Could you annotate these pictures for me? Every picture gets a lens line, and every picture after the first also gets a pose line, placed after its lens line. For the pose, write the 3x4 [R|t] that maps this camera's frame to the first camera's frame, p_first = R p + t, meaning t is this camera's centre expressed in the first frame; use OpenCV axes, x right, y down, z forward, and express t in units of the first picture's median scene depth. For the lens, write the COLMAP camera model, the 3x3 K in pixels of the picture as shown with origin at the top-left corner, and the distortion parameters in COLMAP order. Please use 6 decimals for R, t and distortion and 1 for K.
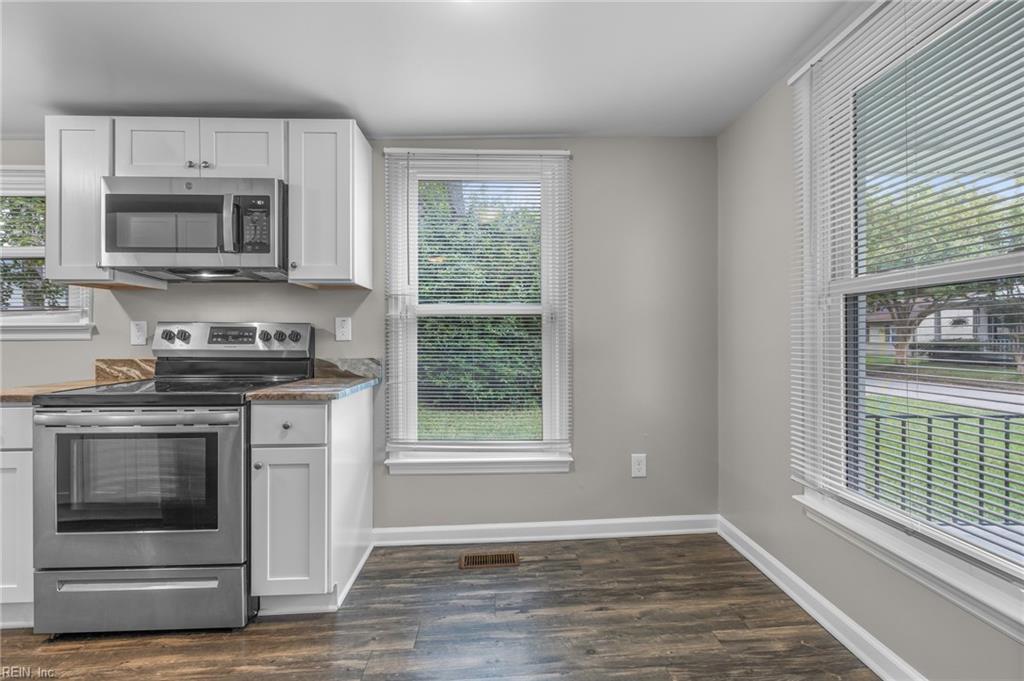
lens RADIAL K [[422.3, 0, 514.3], [0, 422.3, 334.5], [0, 0, 1]] dist [-0.000088, 0.000220]
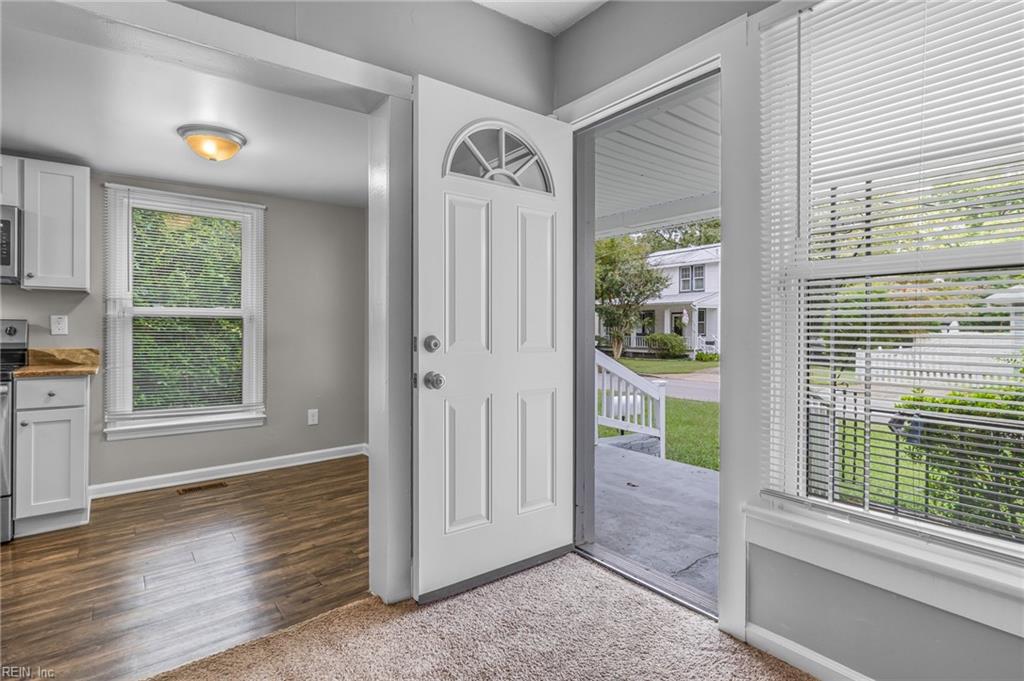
lens RADIAL K [[507.6, 0, 515.6], [0, 507.6, 329.8], [0, 0, 1]] dist [-0.004199, 0.001067]
pose [[0.806405, 0.007143, 0.591320, -0.210082], [-0.007819, 0.999968, -0.001416, -0.007515], [-0.591312, -0.003482, 0.806436, -0.954053]]
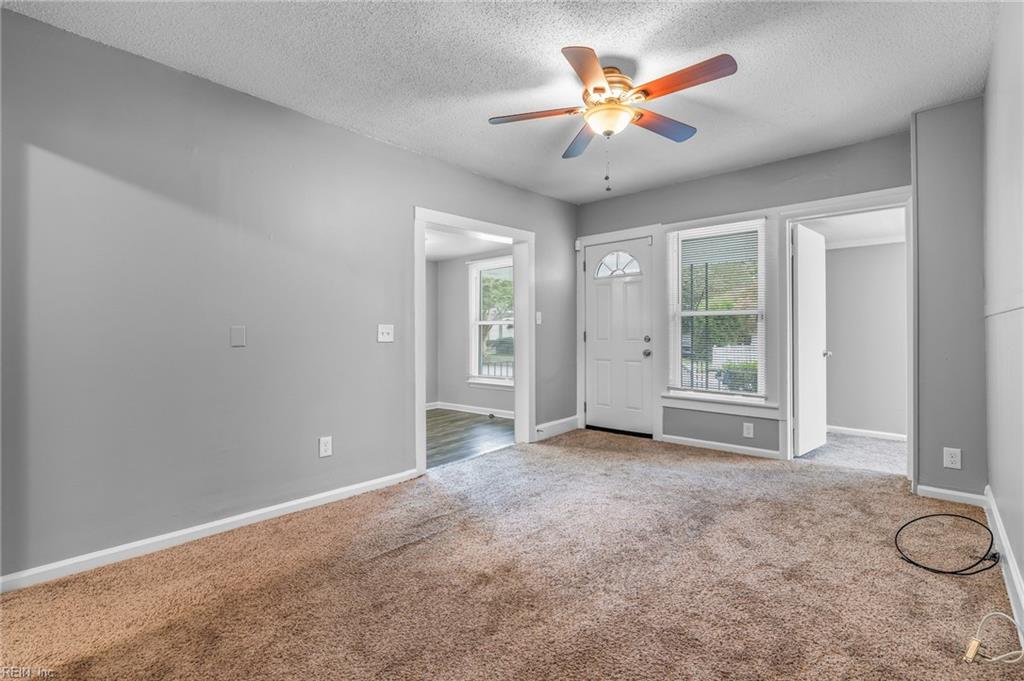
lens RADIAL K [[507.6, 0, 507.3], [0, 507.6, 335.0], [0, 0, 1]] dist [-0.004199, 0.001067]
pose [[0.678135, -0.000705, 0.734937, -2.040505], [0.000140, 1.000000, 0.000830, 0.000320], [-0.734938, -0.000460, 0.678134, -1.634329]]
